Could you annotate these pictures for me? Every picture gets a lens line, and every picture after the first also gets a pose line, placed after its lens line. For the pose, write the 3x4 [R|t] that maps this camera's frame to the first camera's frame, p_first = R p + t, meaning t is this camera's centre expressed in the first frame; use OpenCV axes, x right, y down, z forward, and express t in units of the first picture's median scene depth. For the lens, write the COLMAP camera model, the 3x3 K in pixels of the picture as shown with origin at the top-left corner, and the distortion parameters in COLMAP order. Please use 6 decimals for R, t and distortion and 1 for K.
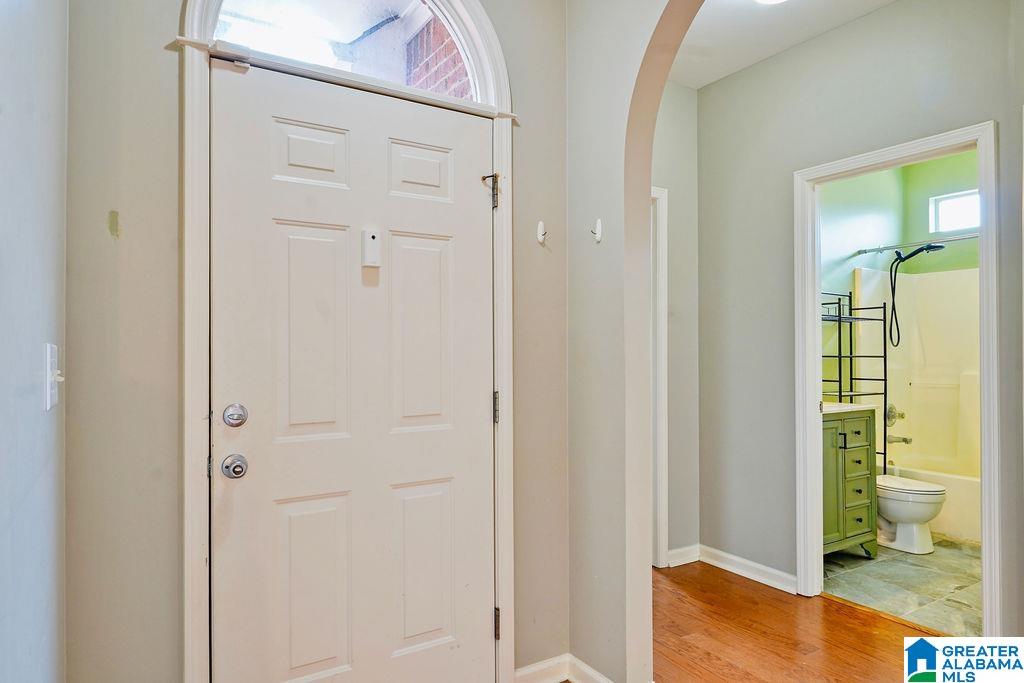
lens RADIAL K [[622.9, 0, 512.0], [0, 622.9, 341.5], [0, 0, 1]] dist [-0.001208, 0.000157]
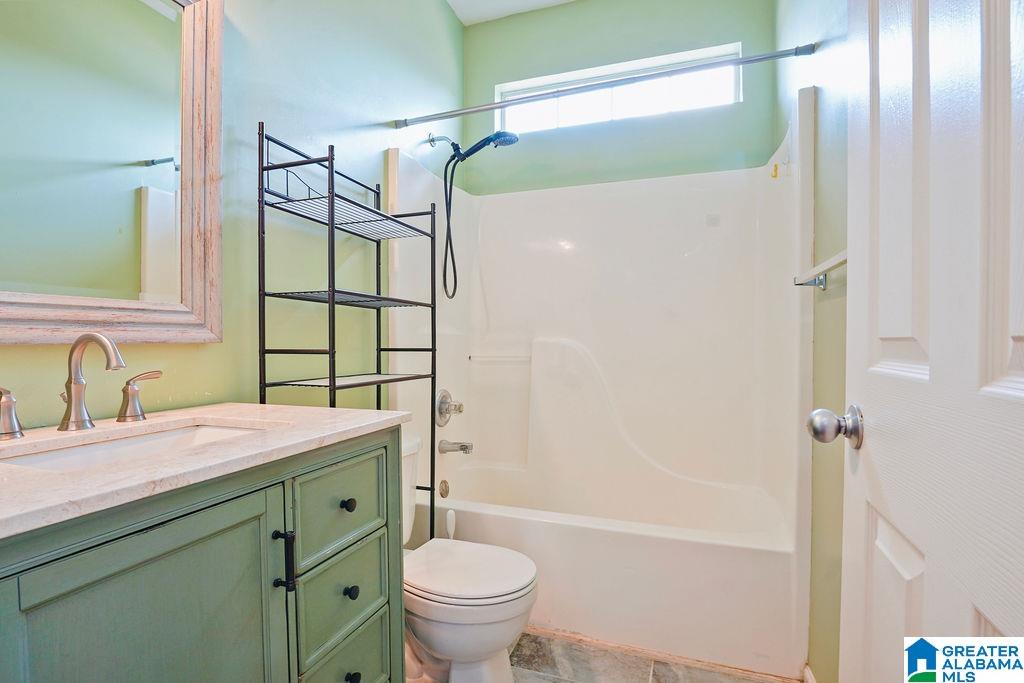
lens RADIAL K [[504.0, 0, 503.6], [0, 504.0, 346.7], [0, 0, 1]] dist [-0.018511, -0.006790]
pose [[0.794234, -0.009524, 0.607537, 0.369864], [-0.008500, 0.999605, 0.026782, 0.045145], [-0.607552, -0.026435, 0.793840, 0.596646]]
